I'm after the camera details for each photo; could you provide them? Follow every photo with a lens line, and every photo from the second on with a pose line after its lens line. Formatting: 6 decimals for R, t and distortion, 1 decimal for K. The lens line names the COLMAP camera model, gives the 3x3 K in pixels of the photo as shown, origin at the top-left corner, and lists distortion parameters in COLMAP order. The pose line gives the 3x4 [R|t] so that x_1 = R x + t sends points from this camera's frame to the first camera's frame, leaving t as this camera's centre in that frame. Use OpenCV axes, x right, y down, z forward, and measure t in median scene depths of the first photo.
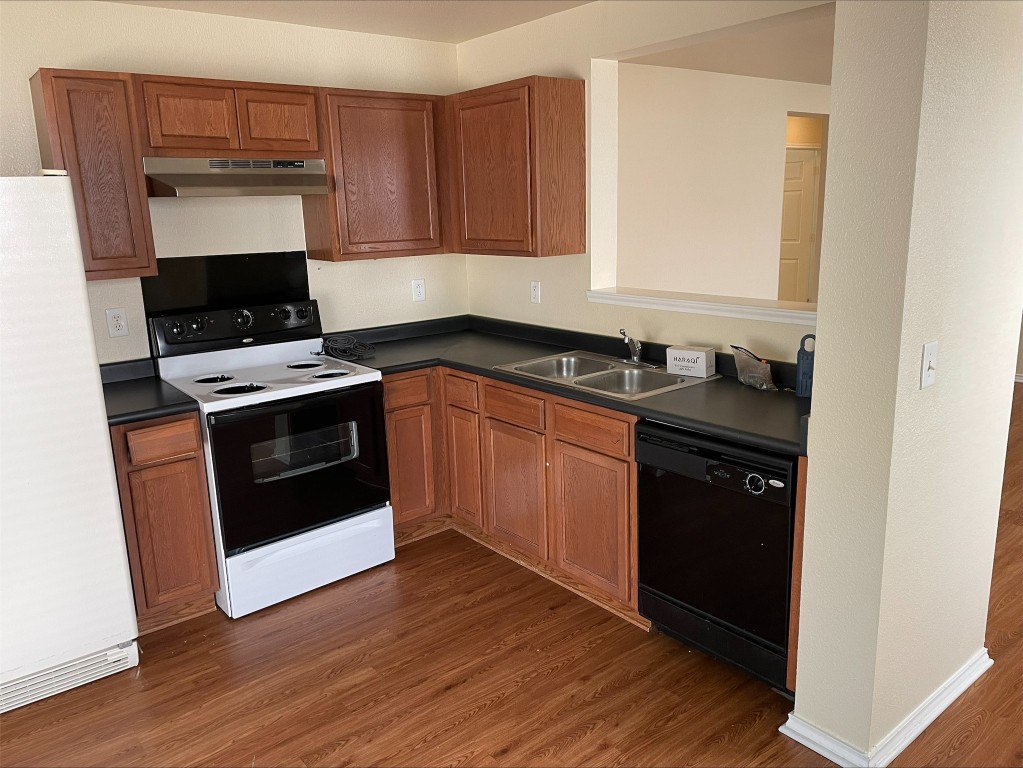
lens RADIAL K [[766.6, 0, 512.5], [0, 766.6, 379.1], [0, 0, 1]] dist [0.054786, -0.031401]
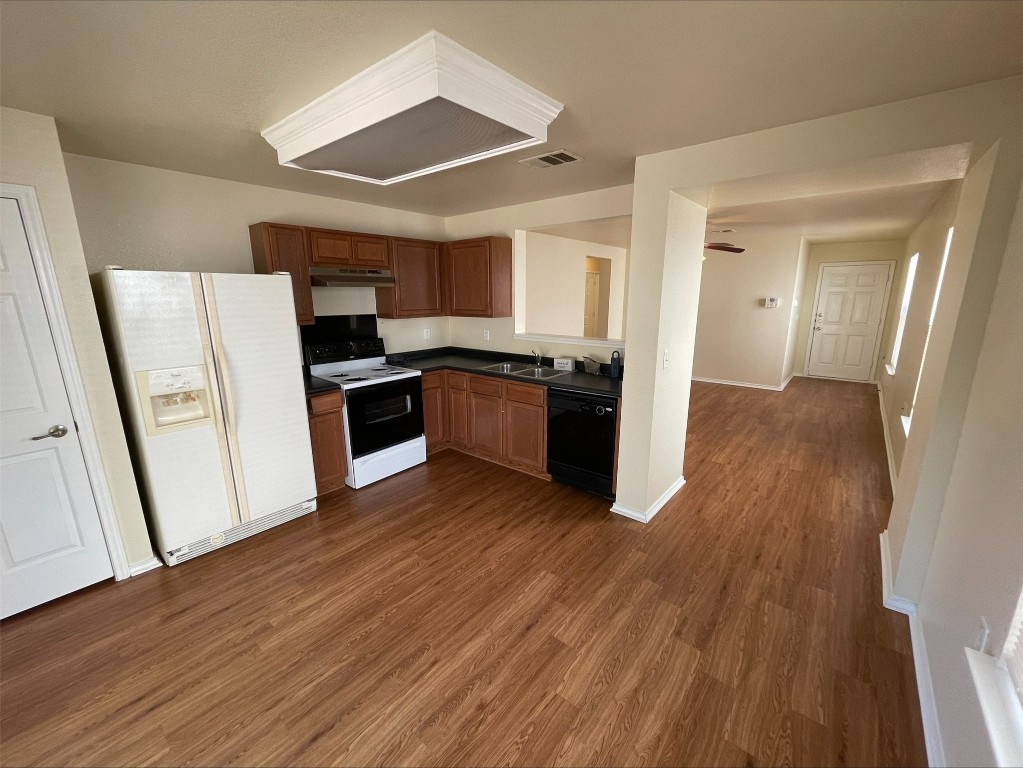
lens RADIAL K [[411.7, 0, 508.7], [0, 411.7, 388.4], [0, 0, 1]] dist [0.003544, -0.000940]
pose [[0.981602, -0.017274, 0.190156, -0.163740], [0.017676, 0.999844, -0.000416, 0.046236], [-0.190119, 0.003769, 0.981754, -0.170960]]
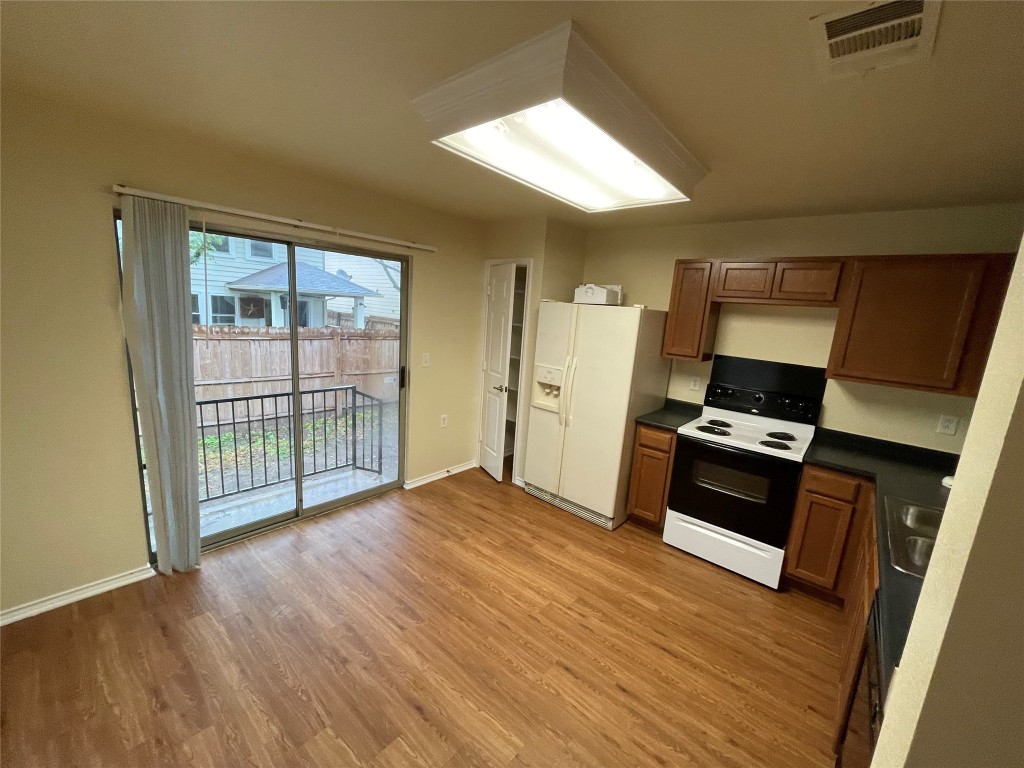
lens RADIAL K [[412.0, 0, 513.6], [0, 412.0, 386.8], [0, 0, 1]] dist [0.000935, -0.000429]
pose [[0.183138, 0.228408, -0.956185, 0.438552], [-0.297137, 0.940005, 0.167632, -0.109579], [0.937107, 0.253418, 0.240019, 0.343562]]
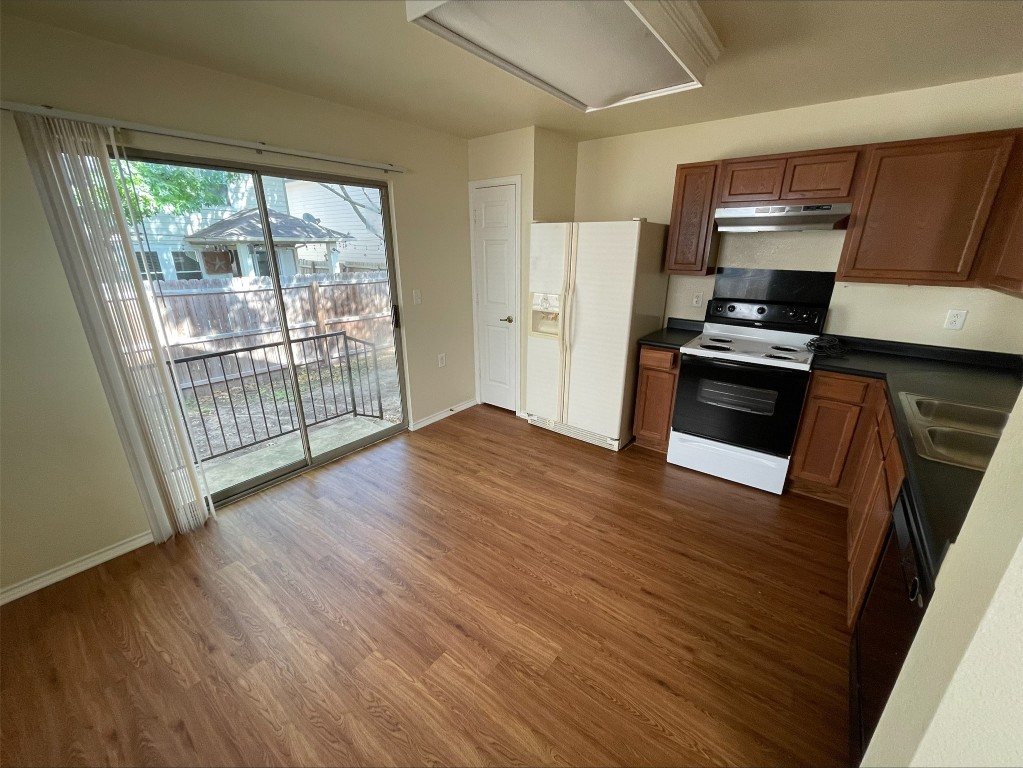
lens RADIAL K [[411.7, 0, 513.6], [0, 411.7, 385.1], [0, 0, 1]] dist [0.003544, -0.000940]
pose [[0.233222, 0.345342, -0.909036, 0.413075], [-0.229531, 0.927950, 0.293639, -0.077220], [0.944946, 0.140169, 0.295685, 0.320439]]
